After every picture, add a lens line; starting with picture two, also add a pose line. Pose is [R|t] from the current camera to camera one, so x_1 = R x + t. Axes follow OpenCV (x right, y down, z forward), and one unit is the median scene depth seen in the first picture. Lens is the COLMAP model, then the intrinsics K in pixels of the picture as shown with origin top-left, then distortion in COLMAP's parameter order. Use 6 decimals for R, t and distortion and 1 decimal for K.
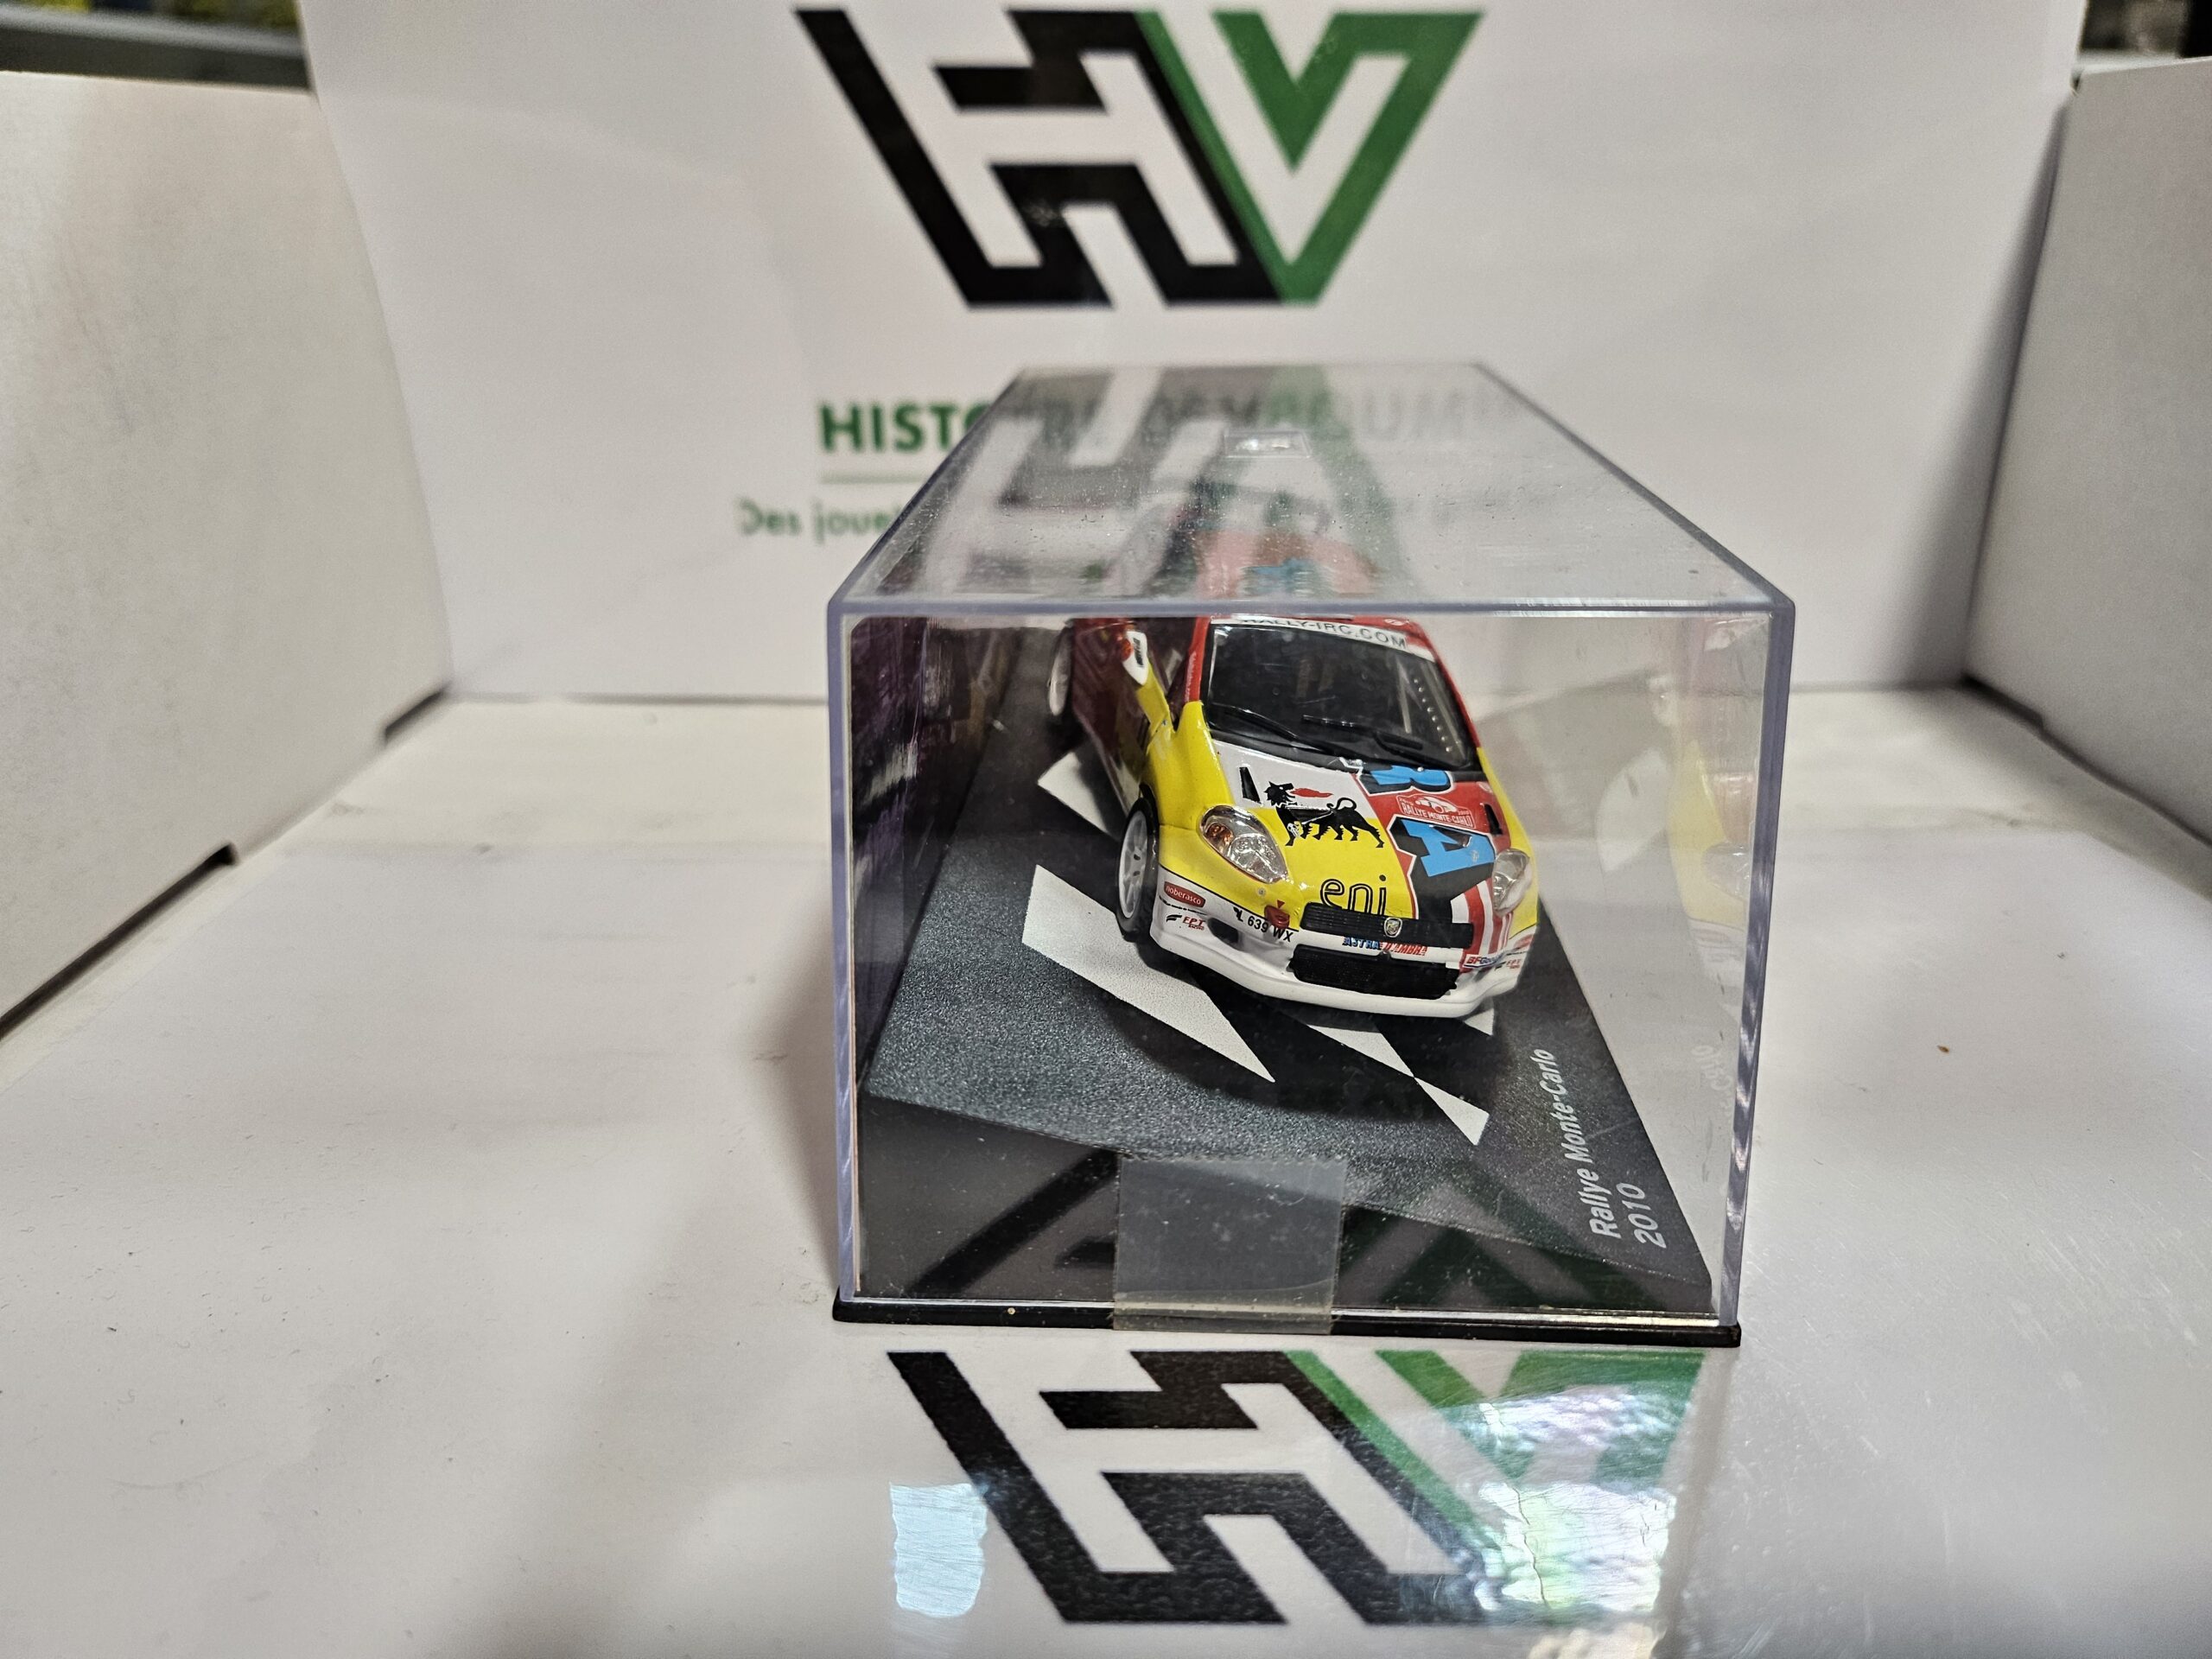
lens RADIAL K [[1666.5, 0, 1074.2], [0, 1666.5, 826.0], [0, 0, 1]] dist [-0.022631, -0.017404]
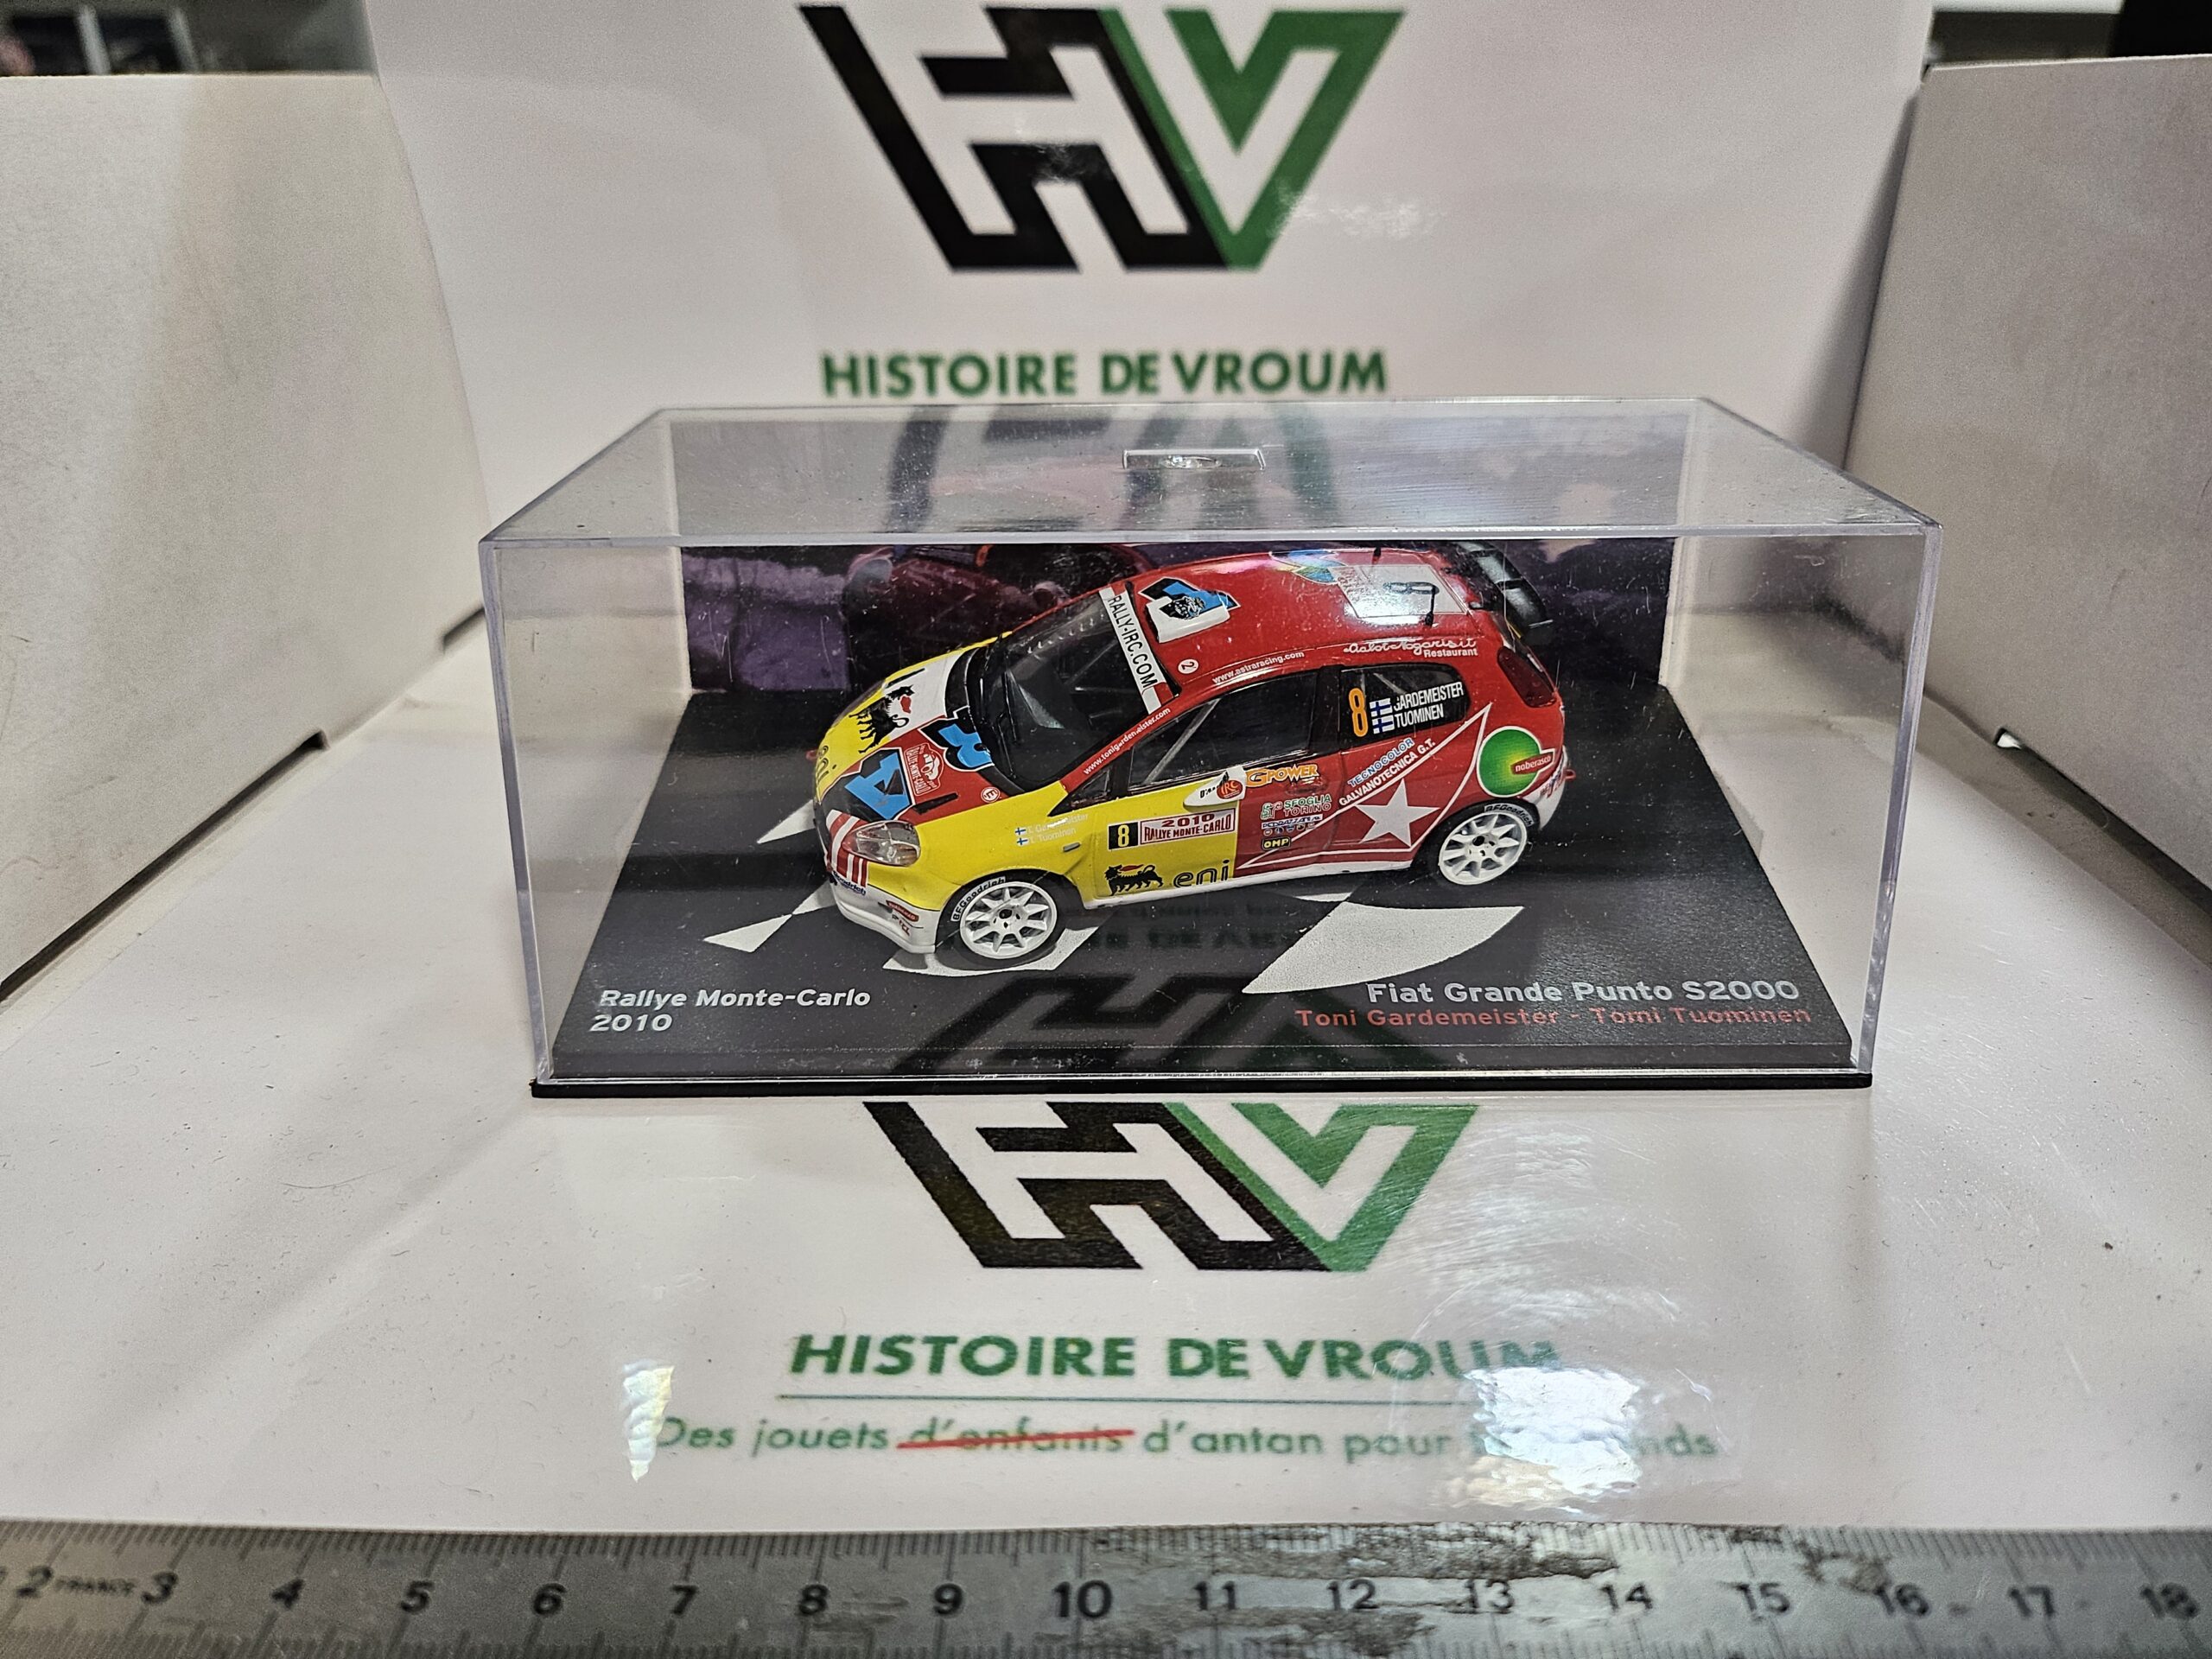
lens RADIAL K [[1666.5, 0, 1101.0], [0, 1666.5, 840.3], [0, 0, 1]] dist [-0.022631, -0.017404]
pose [[0.999956, 0.007207, 0.005971, 0.039713], [-0.007497, 0.998719, 0.050050, 0.024490], [-0.005603, -0.050092, 0.998729, -0.182981]]
